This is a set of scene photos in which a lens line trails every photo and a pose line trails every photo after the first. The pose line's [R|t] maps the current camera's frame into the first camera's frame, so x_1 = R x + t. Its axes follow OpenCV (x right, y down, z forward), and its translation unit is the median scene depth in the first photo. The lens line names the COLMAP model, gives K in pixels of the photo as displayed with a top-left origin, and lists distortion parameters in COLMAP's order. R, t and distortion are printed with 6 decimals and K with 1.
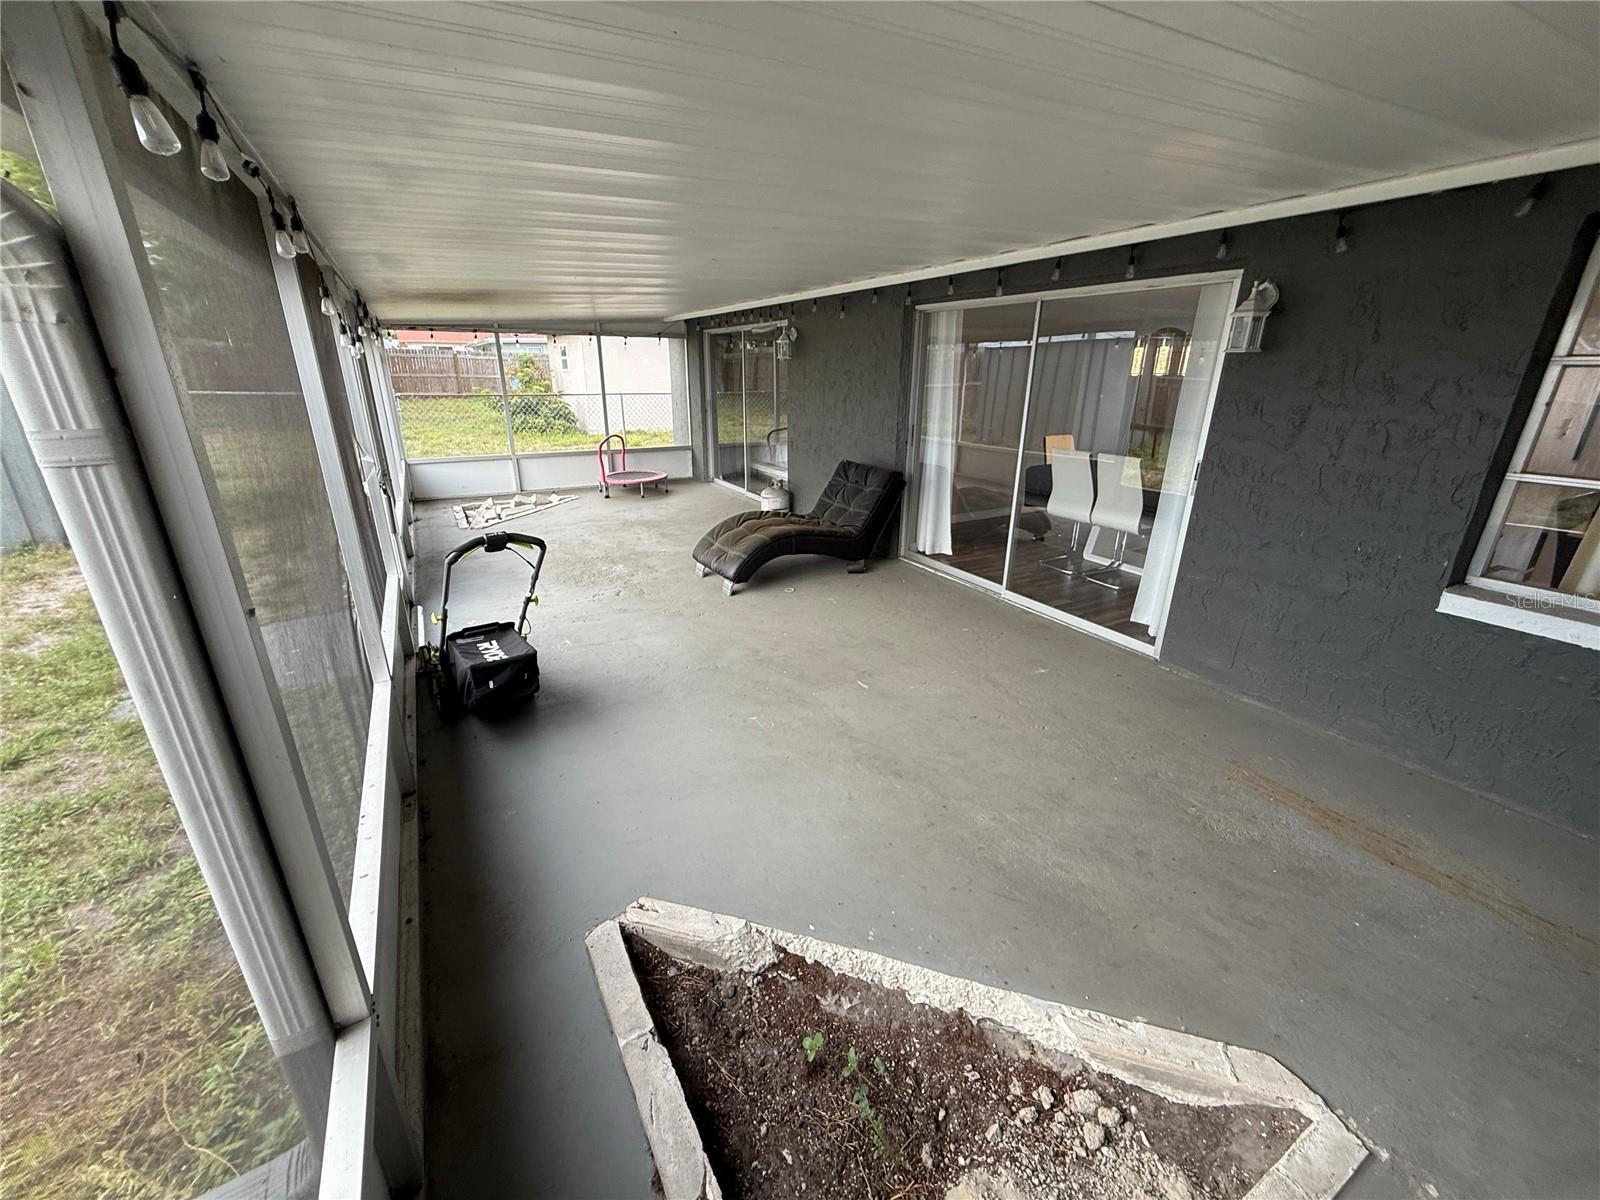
lens RADIAL K [[639.0, 0, 807.9], [0, 639.0, 595.6], [0, 0, 1]] dist [0.001699, 0.000218]
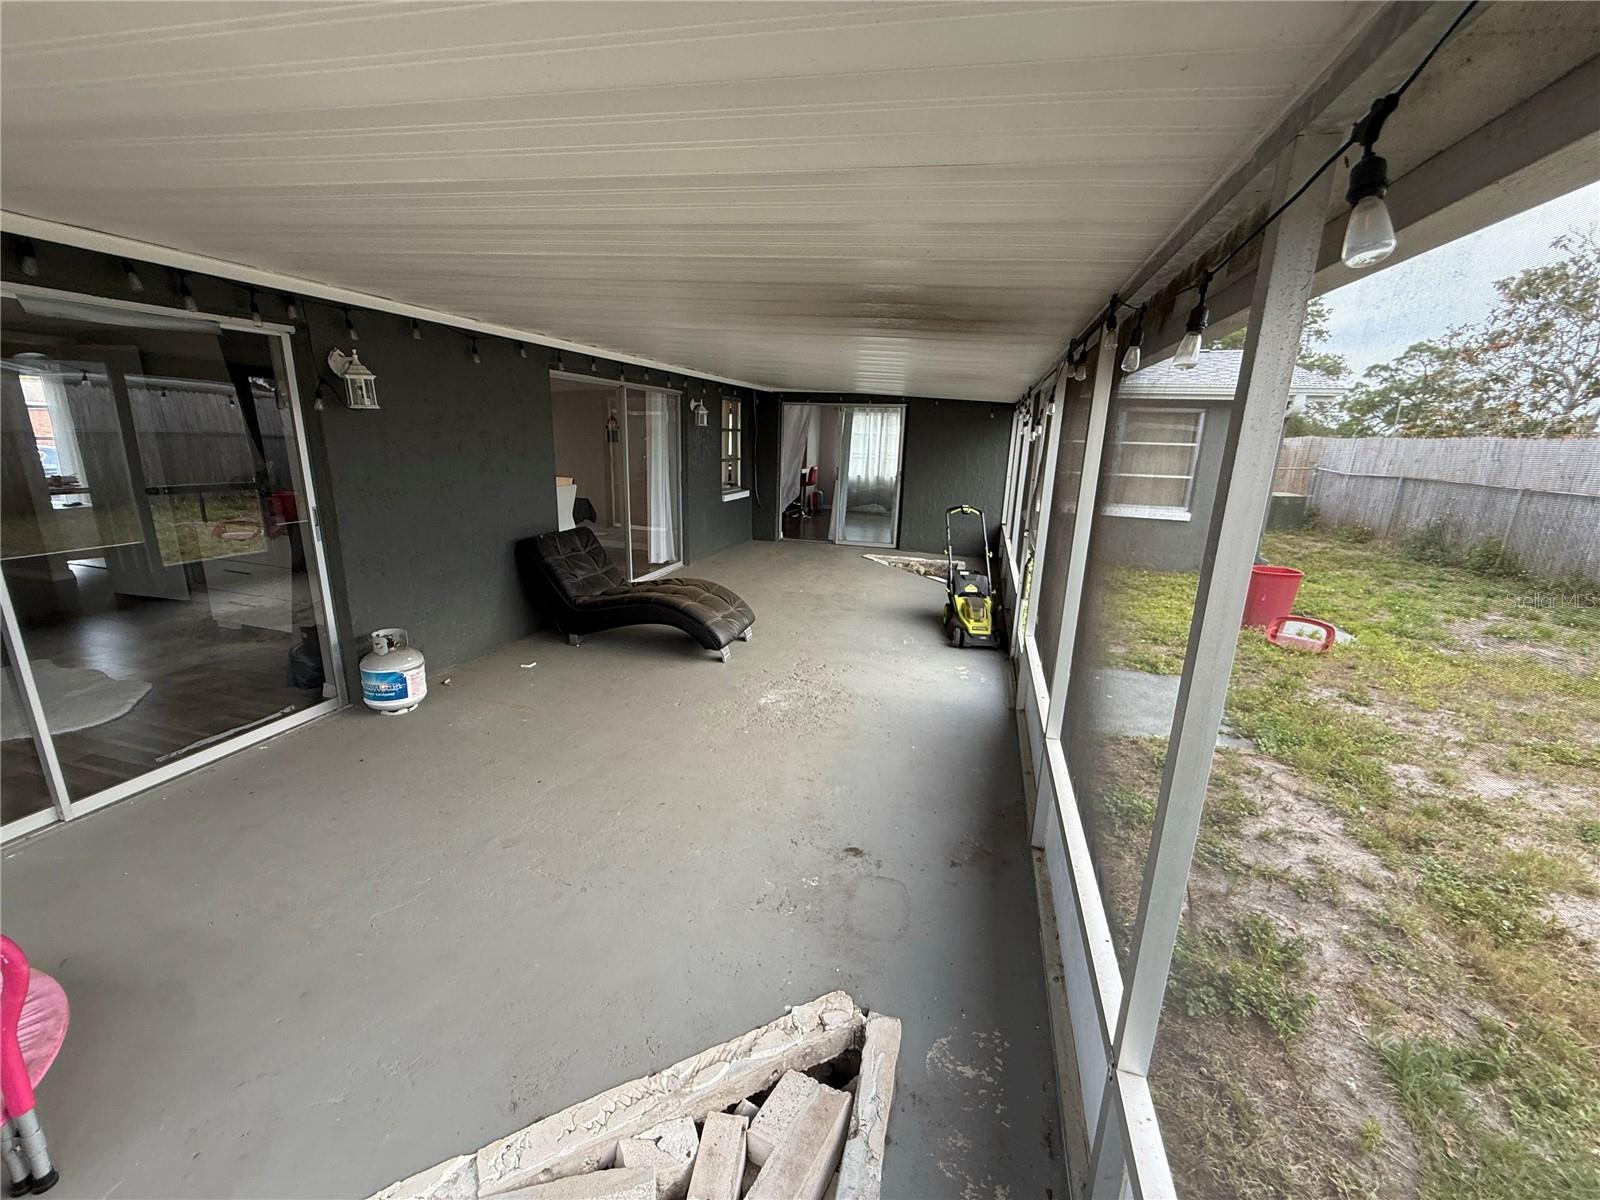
lens RADIAL K [[639.0, 0, 804.4], [0, 639.0, 601.8], [0, 0, 1]] dist [0.001699, 0.000218]
pose [[-0.701146, -0.200825, 0.684152, -0.929704], [0.214401, 0.855728, 0.470916, -0.552316], [-0.680020, 0.476864, -0.556933, 1.531823]]
